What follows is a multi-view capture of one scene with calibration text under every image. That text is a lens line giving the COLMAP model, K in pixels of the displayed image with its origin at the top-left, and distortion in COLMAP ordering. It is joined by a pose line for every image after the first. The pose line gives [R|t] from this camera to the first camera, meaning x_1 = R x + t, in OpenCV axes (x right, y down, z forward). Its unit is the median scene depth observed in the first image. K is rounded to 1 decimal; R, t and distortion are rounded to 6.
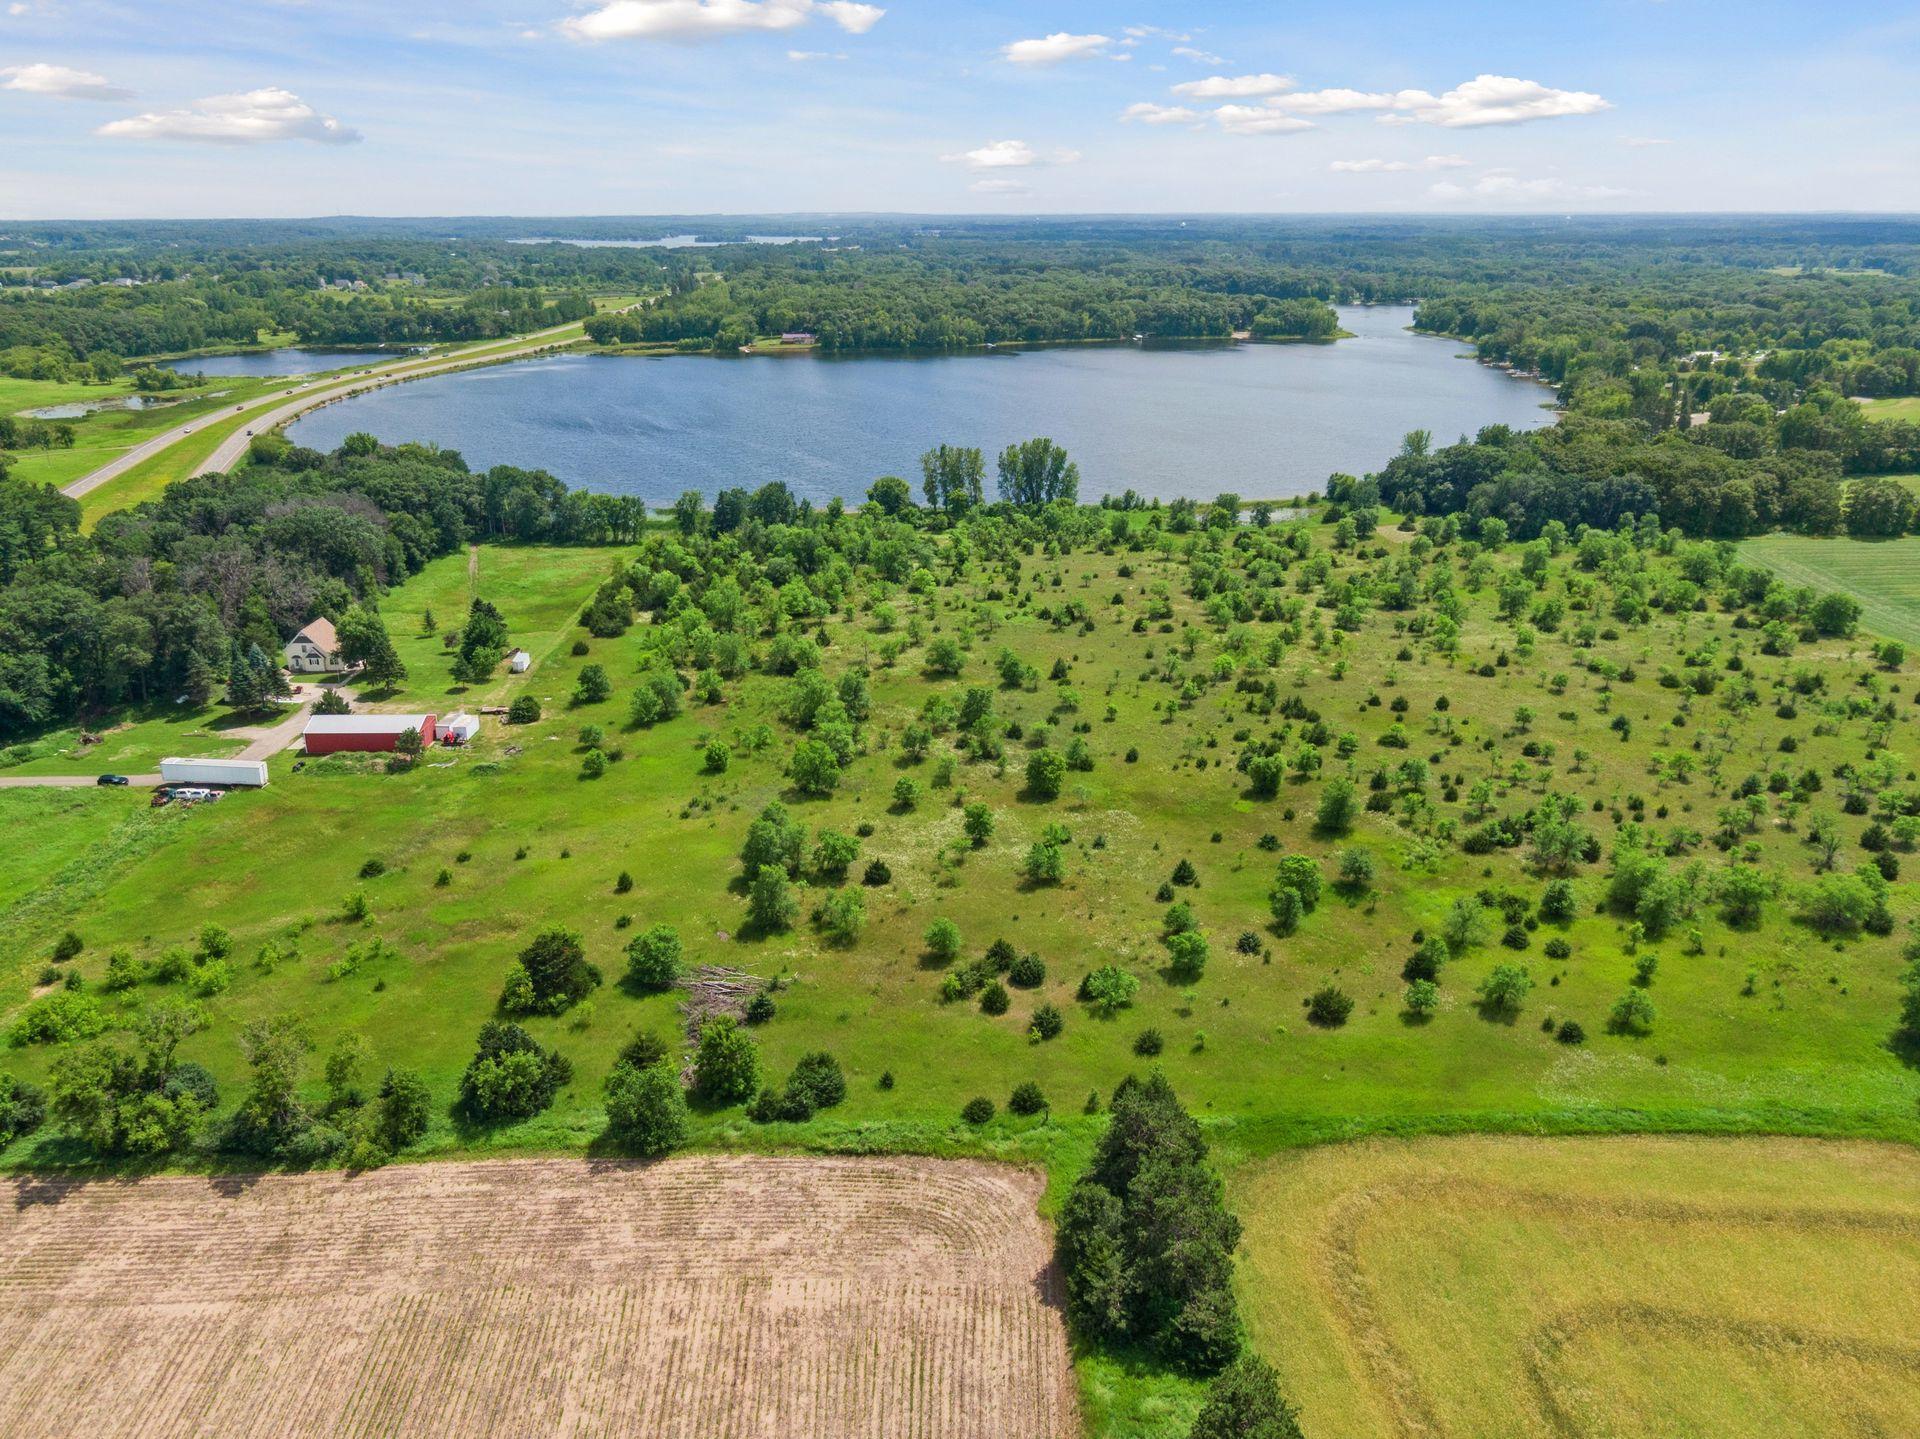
lens RADIAL K [[1492.0, 0, 960.0], [0, 1492.0, 719.5], [0, 0, 1]] dist [0.008865, 0.007743]
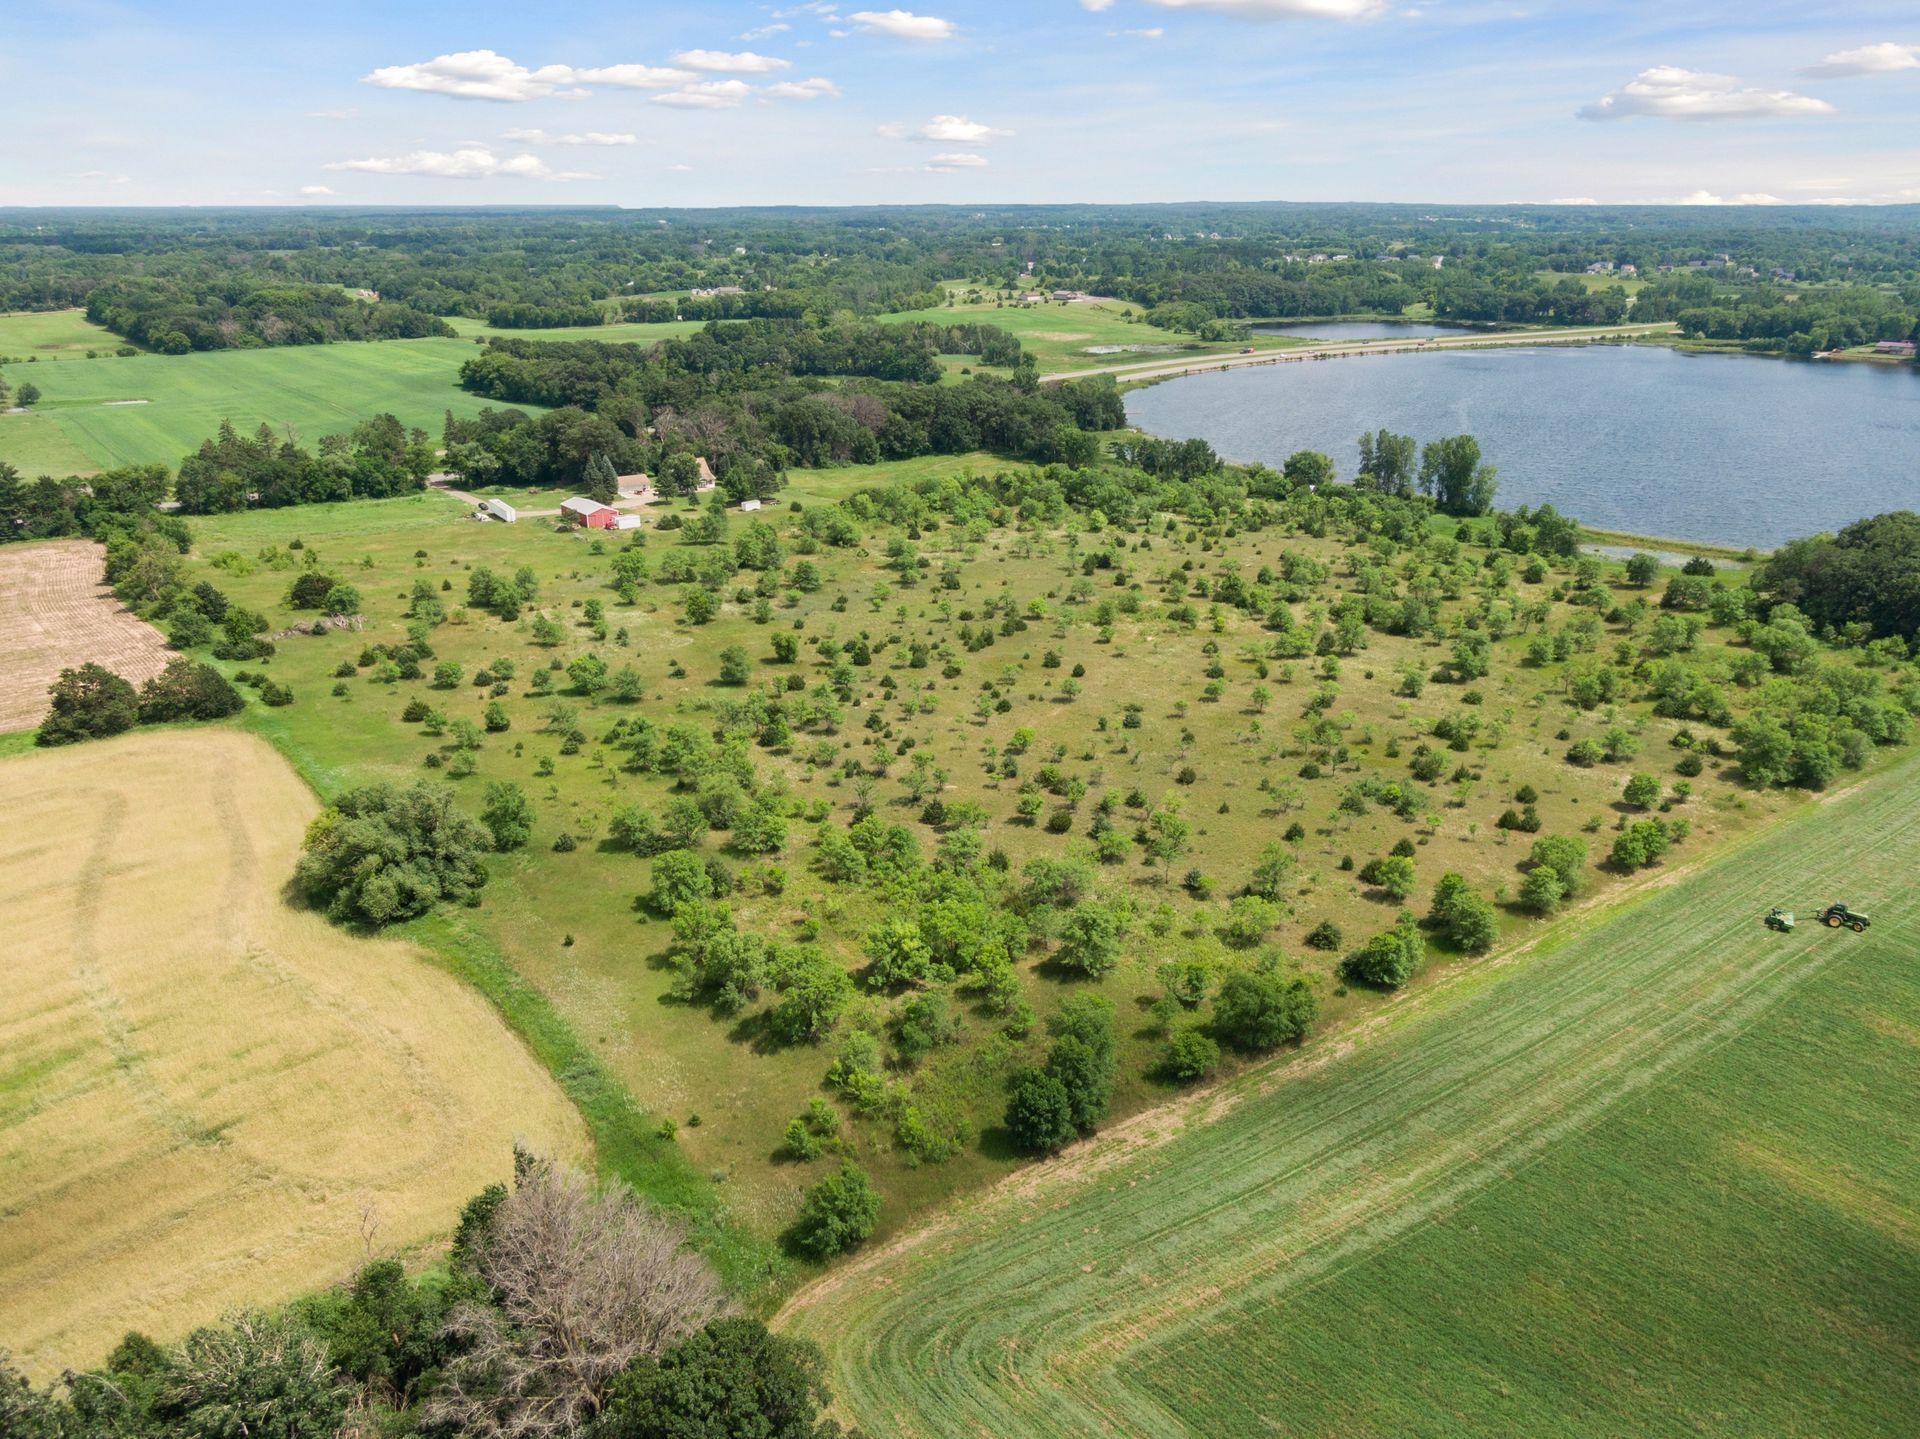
lens RADIAL K [[1492.0, 0, 960.0], [0, 1492.0, 719.5], [0, 0, 1]] dist [0.008865, 0.007743]
pose [[0.586076, 0.273458, -0.762716, 0.285487], [-0.267389, 0.953867, 0.136529, -0.025659], [0.764865, 0.123925, 0.632159, 0.072175]]
